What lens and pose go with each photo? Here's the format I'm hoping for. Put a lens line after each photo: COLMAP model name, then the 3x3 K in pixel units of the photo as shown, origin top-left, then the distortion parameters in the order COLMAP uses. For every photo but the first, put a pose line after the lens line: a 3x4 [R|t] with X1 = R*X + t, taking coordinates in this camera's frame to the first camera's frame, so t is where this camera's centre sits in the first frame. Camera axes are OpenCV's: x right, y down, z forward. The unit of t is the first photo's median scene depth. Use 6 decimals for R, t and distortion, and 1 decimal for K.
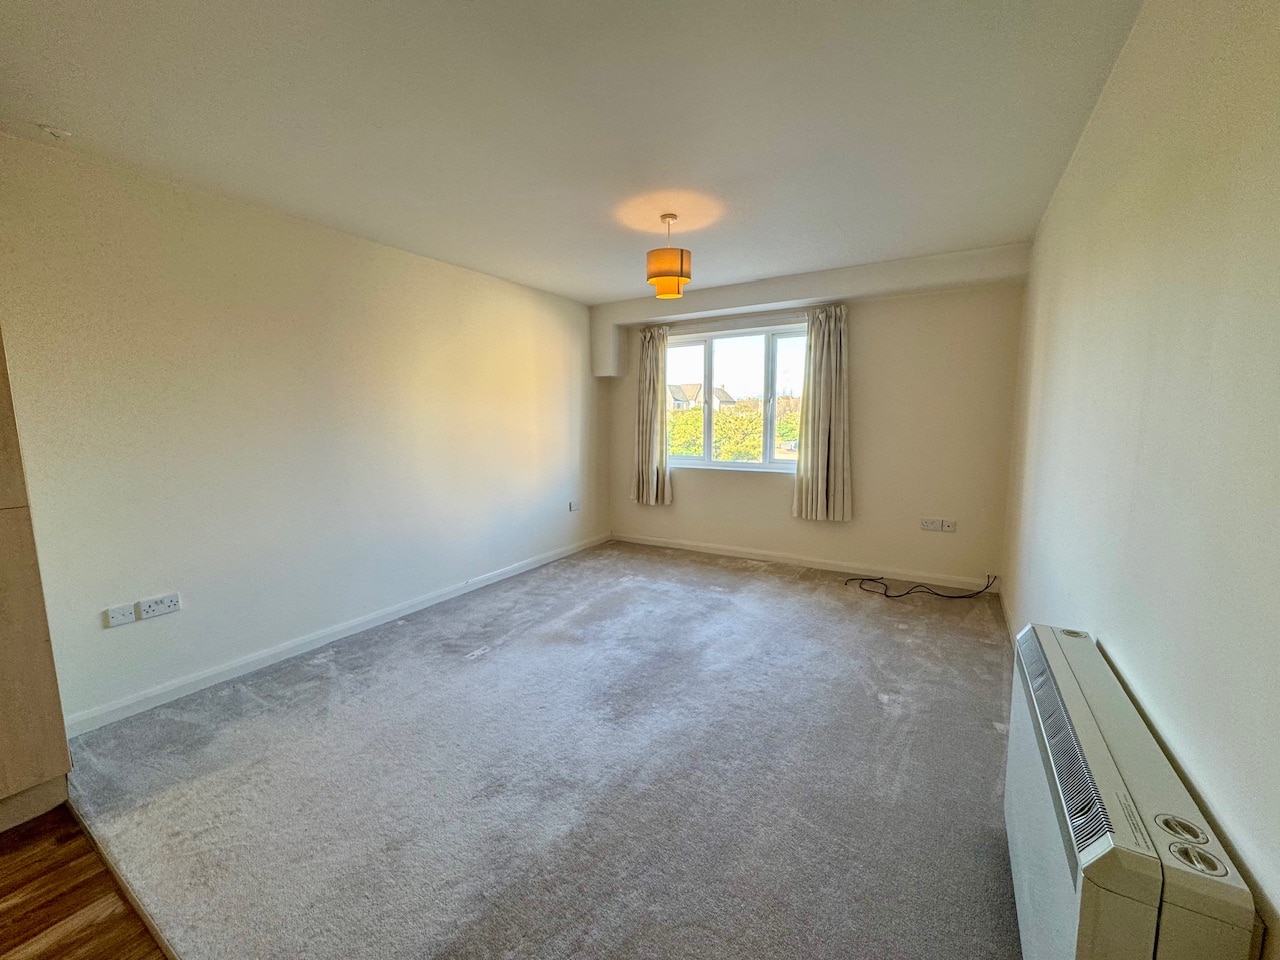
lens RADIAL K [[511.3, 0, 647.8], [0, 511.3, 474.6], [0, 0, 1]] dist [-0.001922, 0.000123]
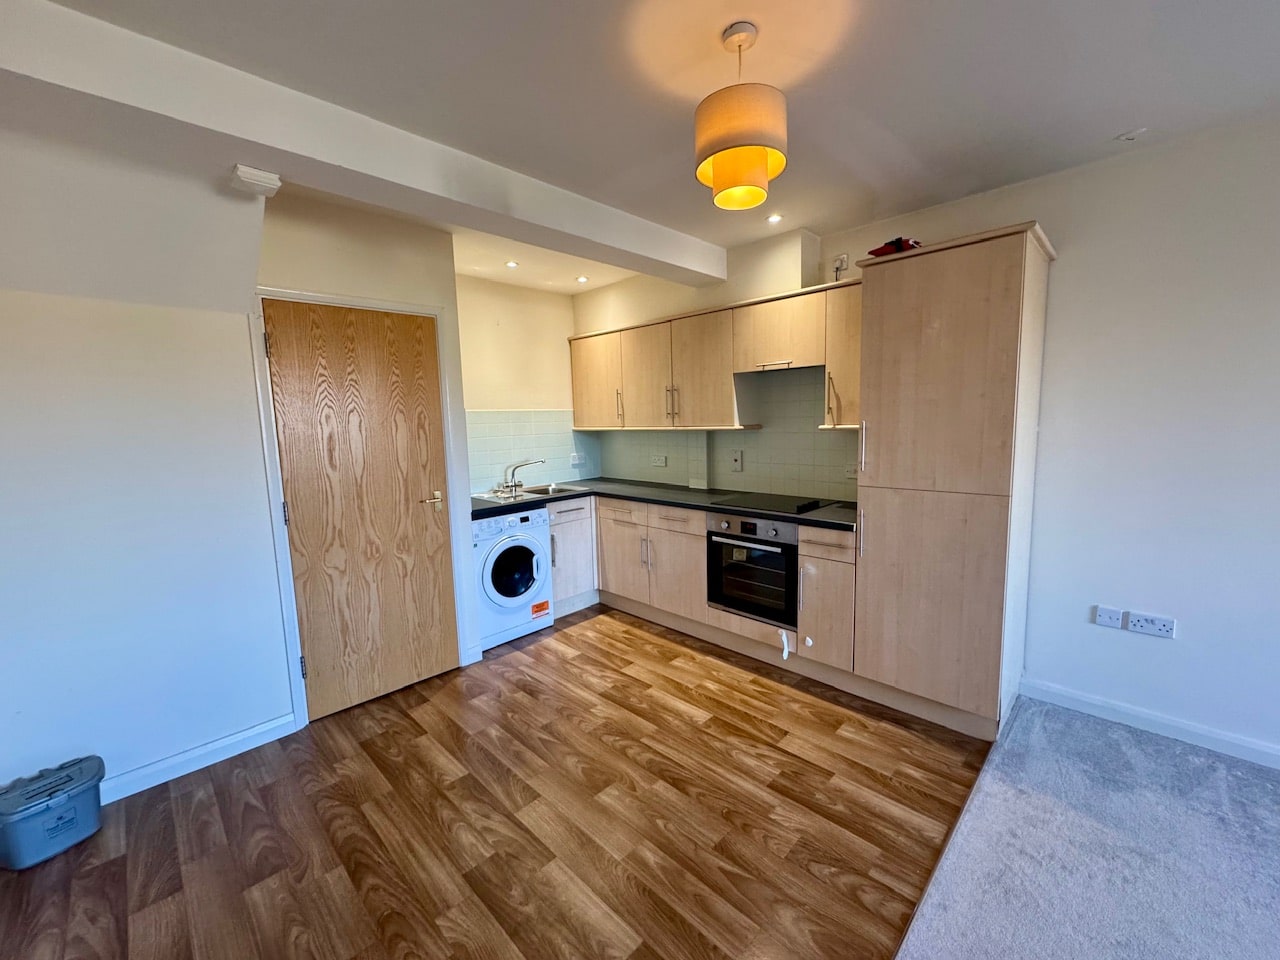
lens RADIAL K [[511.3, 0, 642.2], [0, 511.3, 477.4], [0, 0, 1]] dist [-0.001922, 0.000123]
pose [[-0.236694, 0.124077, -0.963629, 0.119042], [-0.084766, 0.985393, 0.147700, -0.069785], [0.967879, 0.116643, -0.222719, 0.358328]]
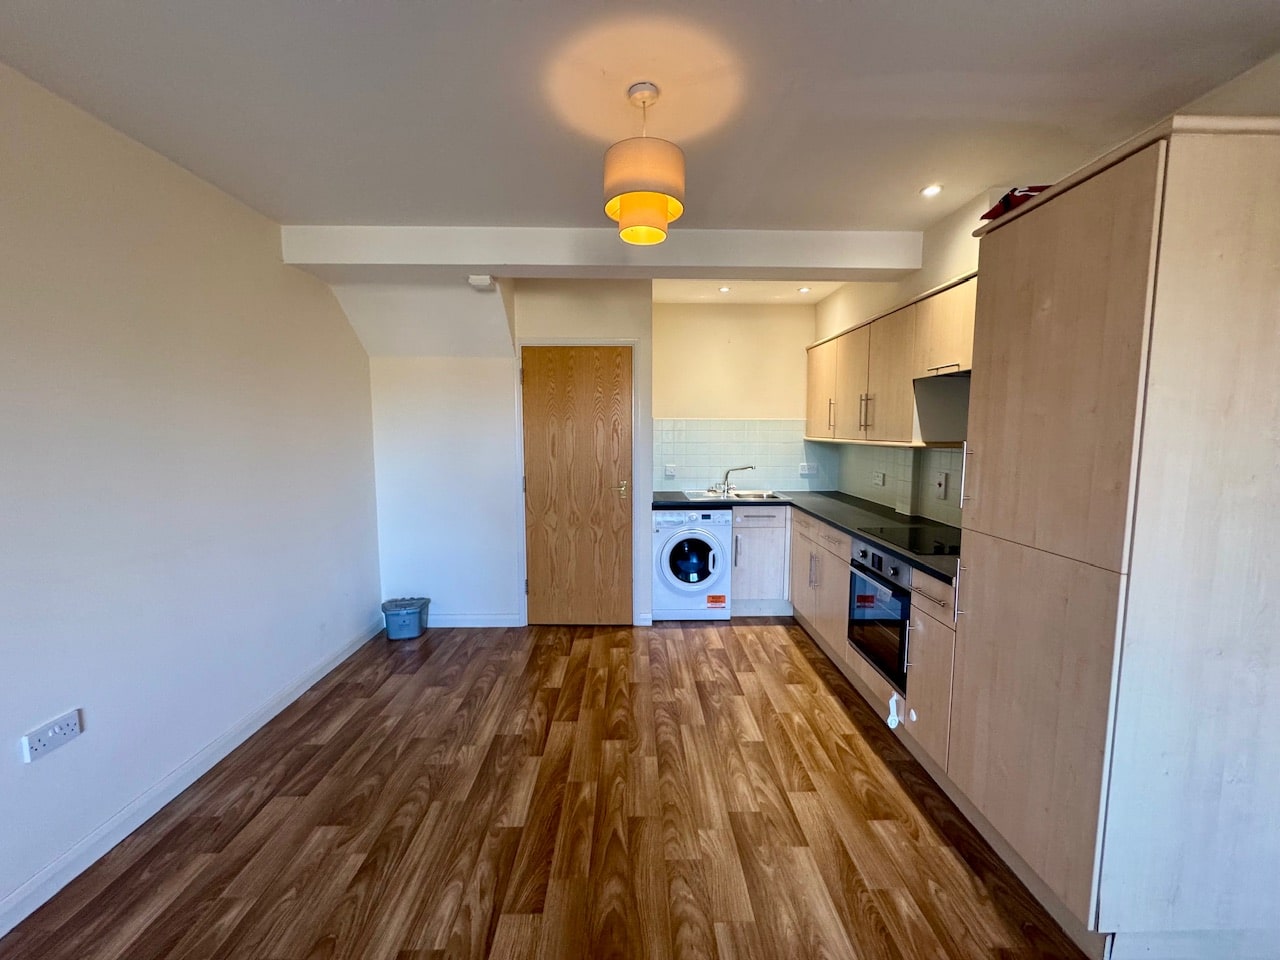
lens RADIAL K [[511.3, 0, 641.1], [0, 511.3, 478.3], [0, 0, 1]] dist [-0.001922, 0.000123]
pose [[-0.849949, 0.054994, -0.523987, -0.200852], [-0.057872, 0.978775, 0.196597, -0.144629], [0.523677, 0.197422, -0.828726, 1.007607]]
